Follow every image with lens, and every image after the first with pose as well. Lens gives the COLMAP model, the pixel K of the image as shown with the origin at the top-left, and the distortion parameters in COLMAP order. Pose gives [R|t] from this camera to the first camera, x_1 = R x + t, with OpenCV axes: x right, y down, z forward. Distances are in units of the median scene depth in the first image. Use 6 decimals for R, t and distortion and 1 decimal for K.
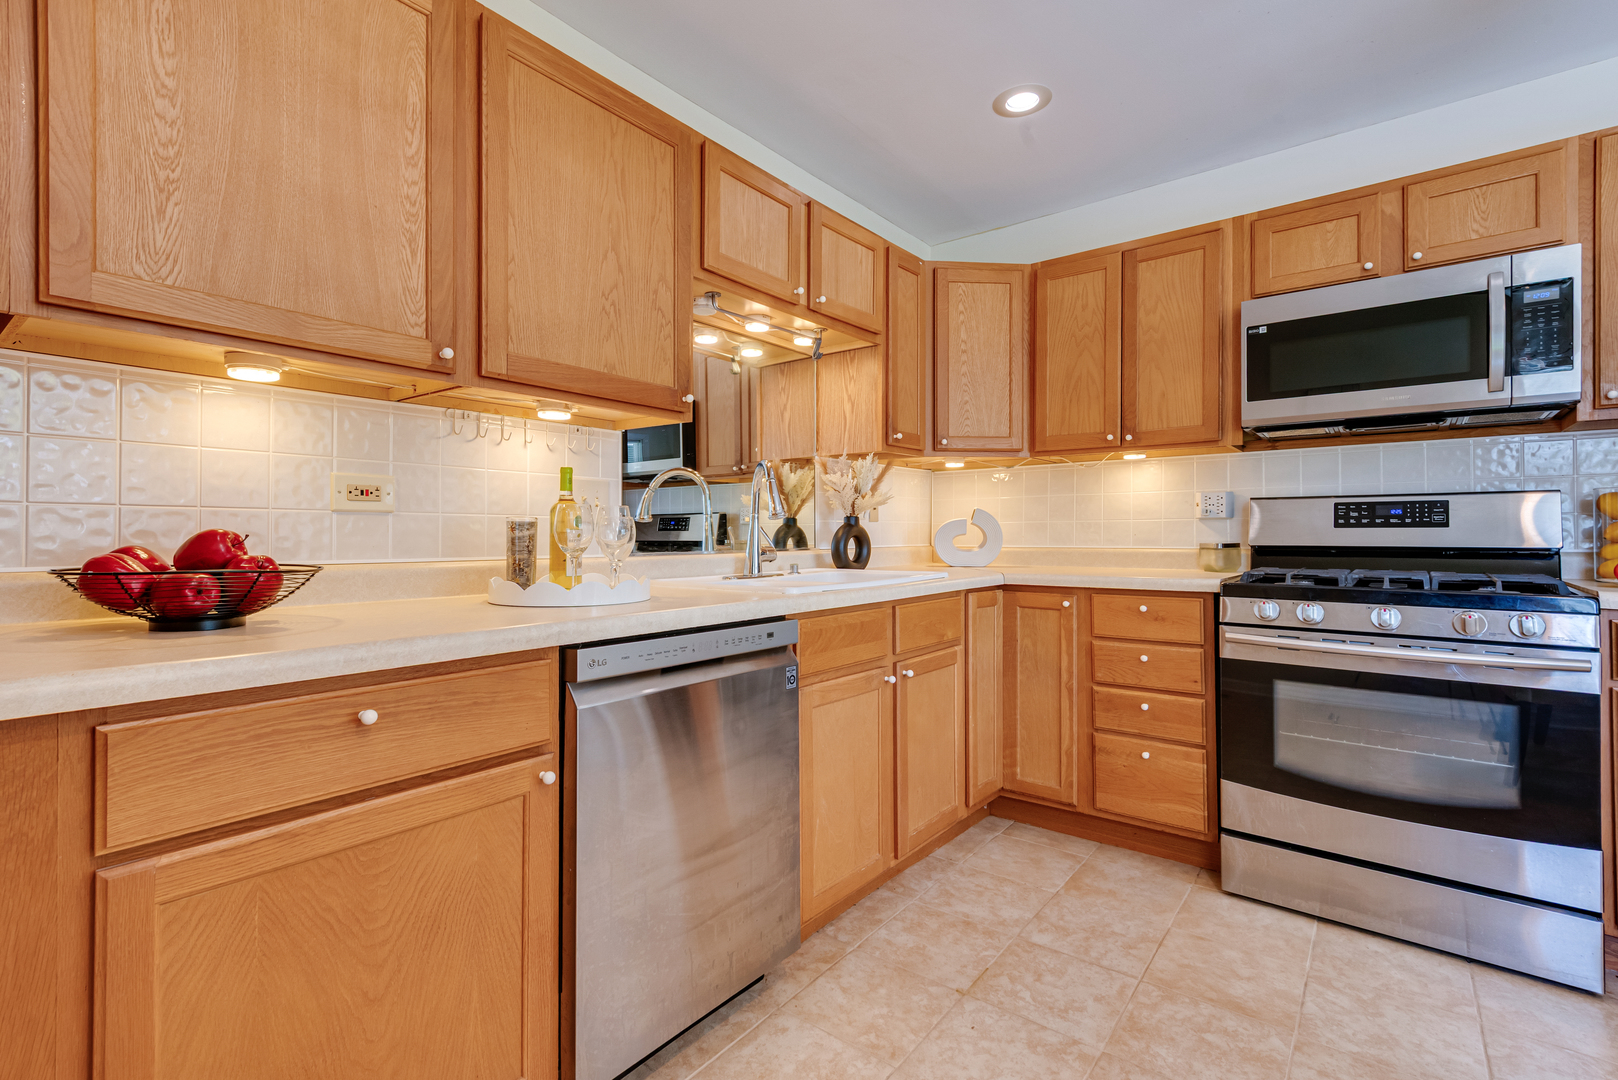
lens RADIAL K [[702.7, 0, 801.7], [0, 702.7, 532.2], [0, 0, 1]] dist [0.020780, -0.008621]
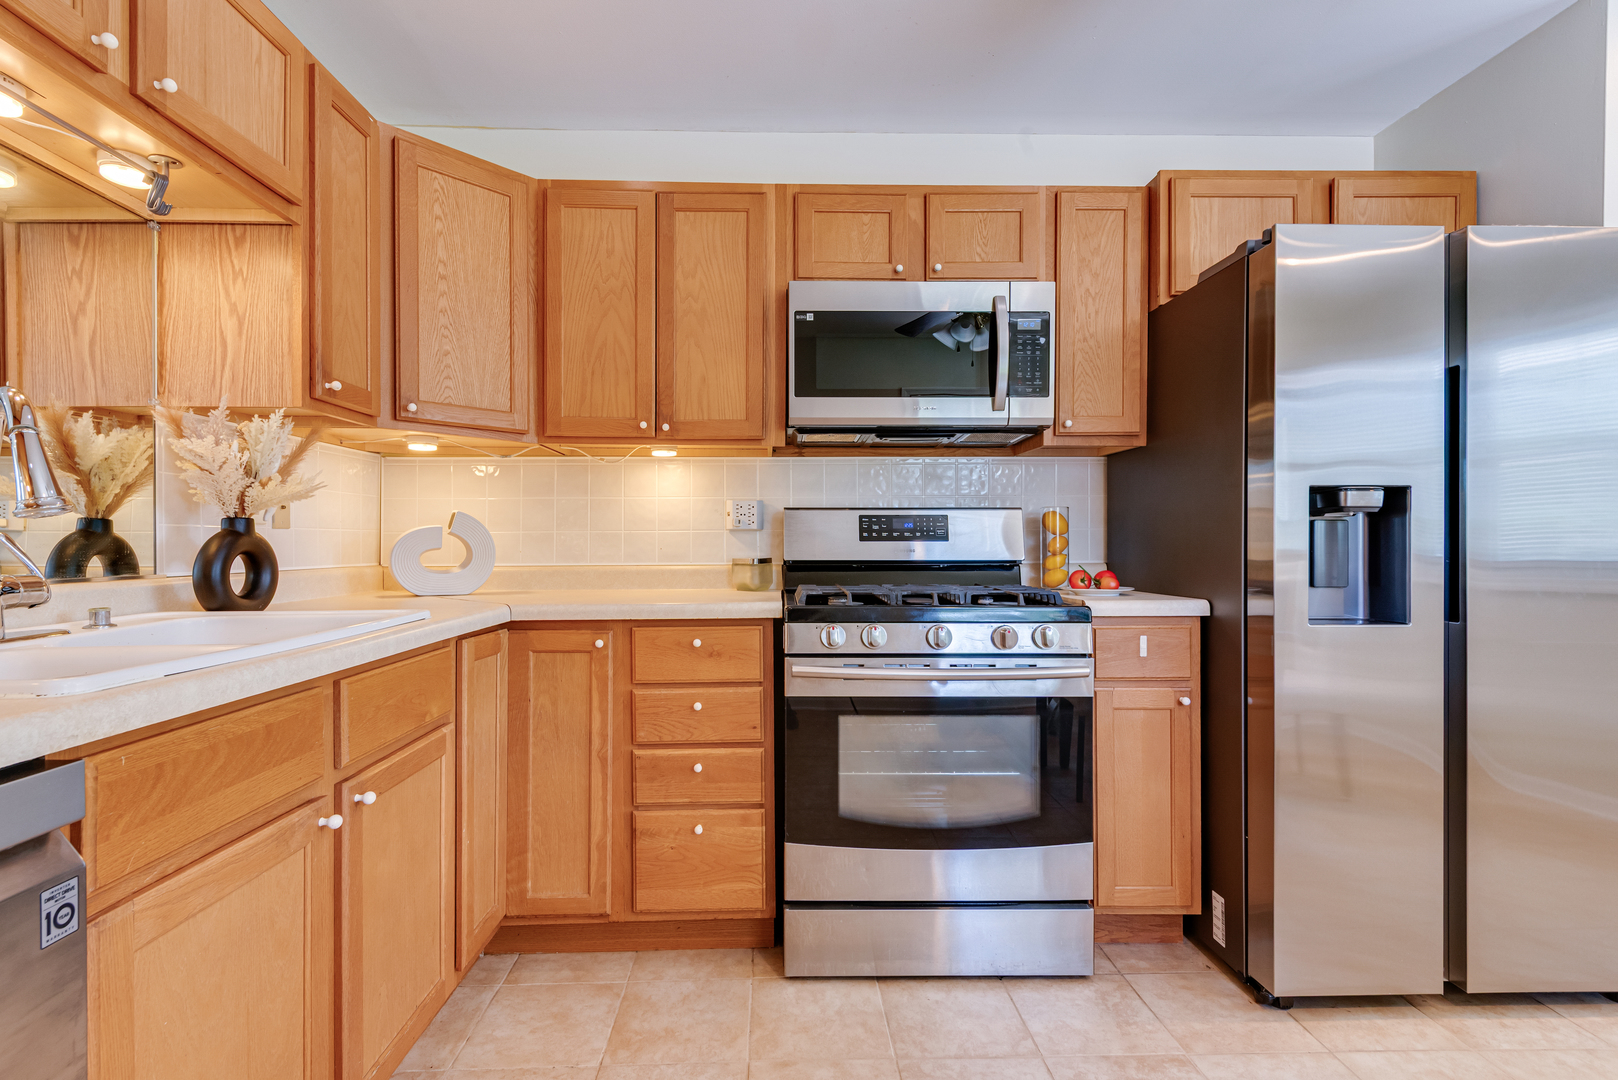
lens RADIAL K [[765.6, 0, 783.8], [0, 765.6, 545.9], [0, 0, 1]] dist [0.024389, -0.013477]
pose [[0.769912, 0.000128, 0.638150, 0.013721], [-0.000725, 1.000000, 0.000674, -0.000428], [-0.638150, -0.000982, 0.769911, 0.268098]]
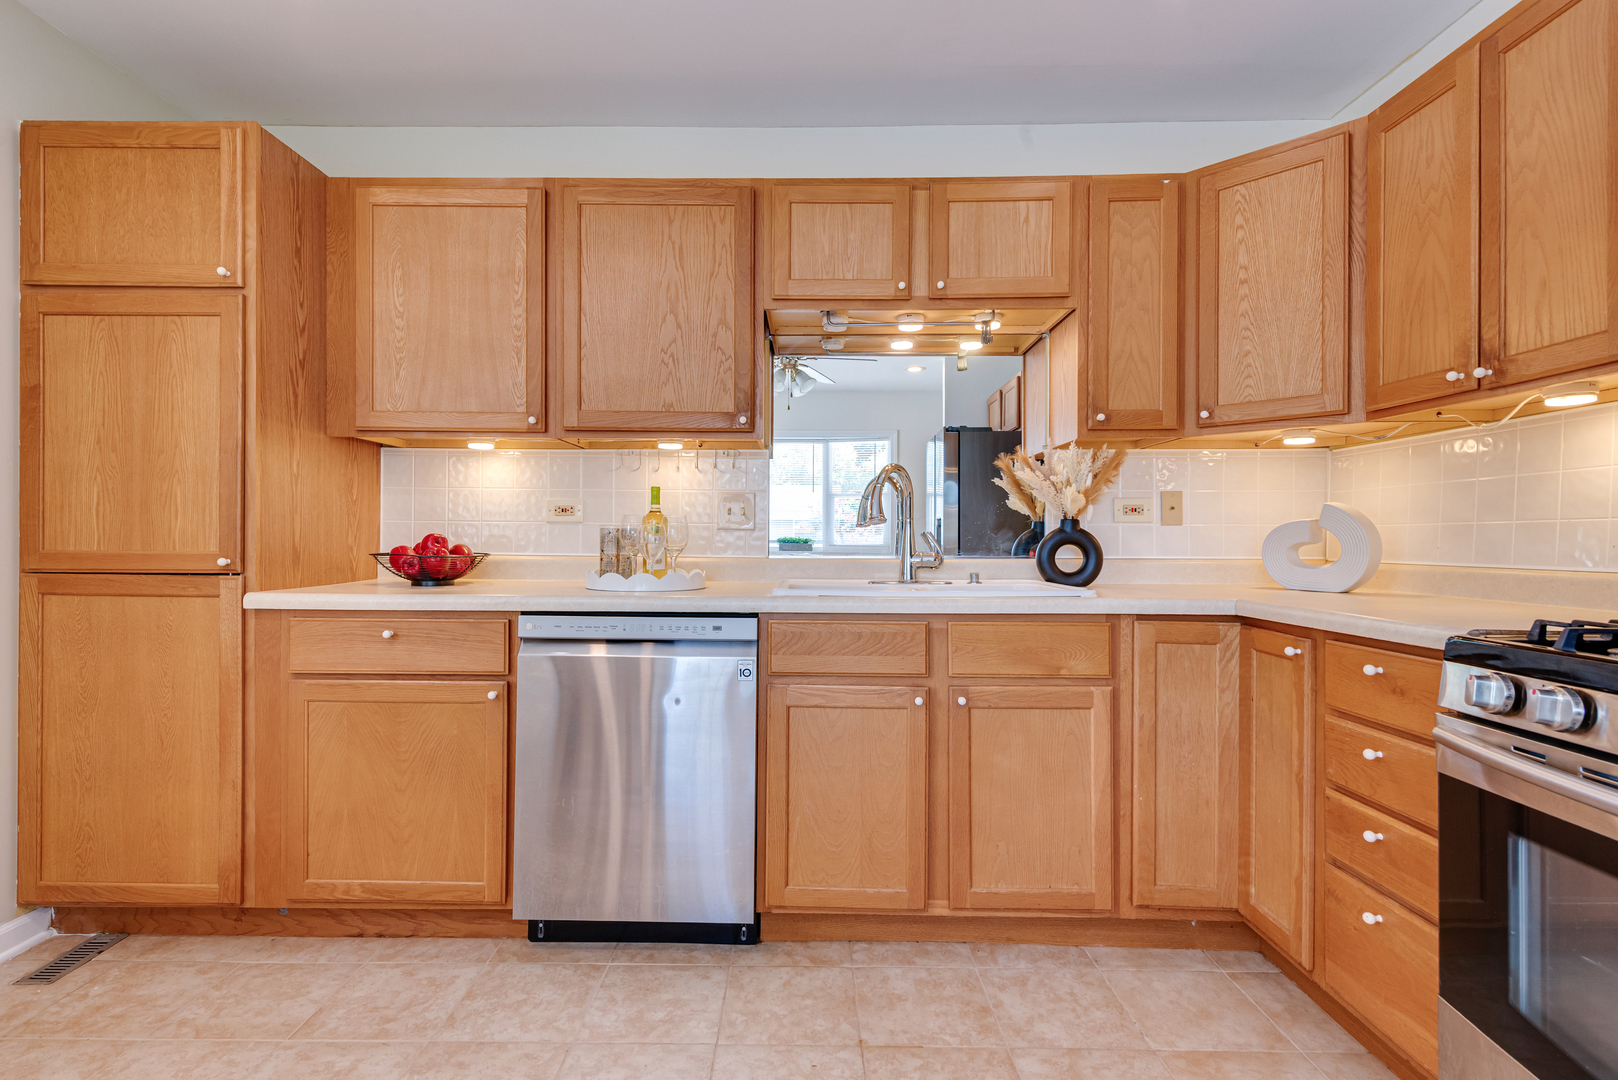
lens RADIAL K [[745.2, 0, 809.0], [0, 745.2, 540.0], [0, 0, 1]] dist [0.020226, -0.011744]
pose [[0.644599, 0.007106, -0.764488, 0.627810], [-0.005402, 0.999974, 0.004740, -0.000874], [0.764502, 0.001074, 0.644620, 0.224749]]
